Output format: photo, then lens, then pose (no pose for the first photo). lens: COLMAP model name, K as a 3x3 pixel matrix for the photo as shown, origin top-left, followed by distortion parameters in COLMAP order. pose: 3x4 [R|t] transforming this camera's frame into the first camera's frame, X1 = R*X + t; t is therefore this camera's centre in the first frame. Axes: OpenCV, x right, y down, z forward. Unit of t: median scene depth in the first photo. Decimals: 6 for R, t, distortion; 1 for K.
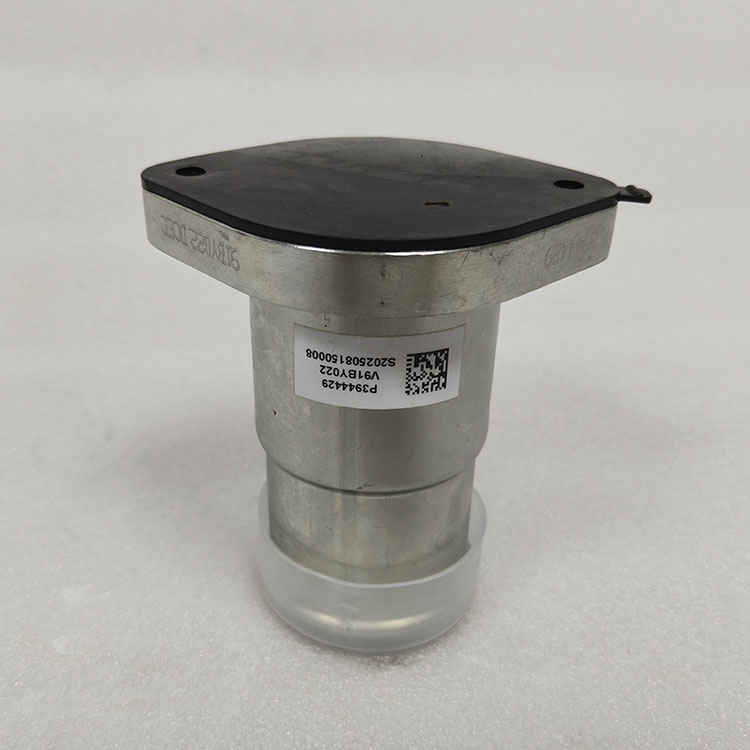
lens RADIAL K [[809.8, 0, 303.2], [0, 809.8, 375.1], [0, 0, 1]] dist [-0.019835, -0.042398]
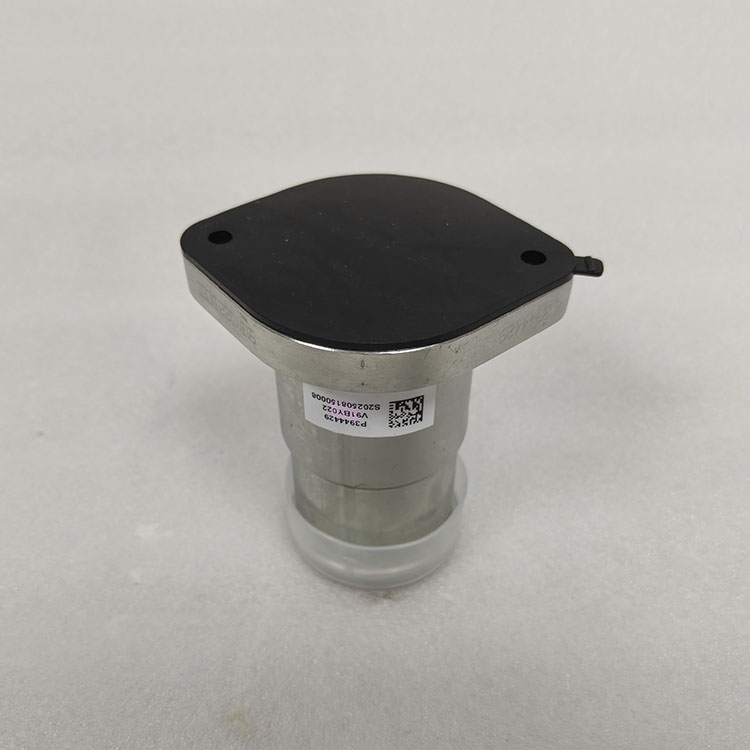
lens RADIAL K [[809.8, 0, 303.2], [0, 809.8, 375.1], [0, 0, 1]] dist [-0.019835, -0.042398]
pose [[0.995723, 0.019870, -0.090226, 0.096111], [0.002094, 0.971493, 0.237058, -0.330550], [0.092365, -0.236233, 0.967297, -0.212067]]
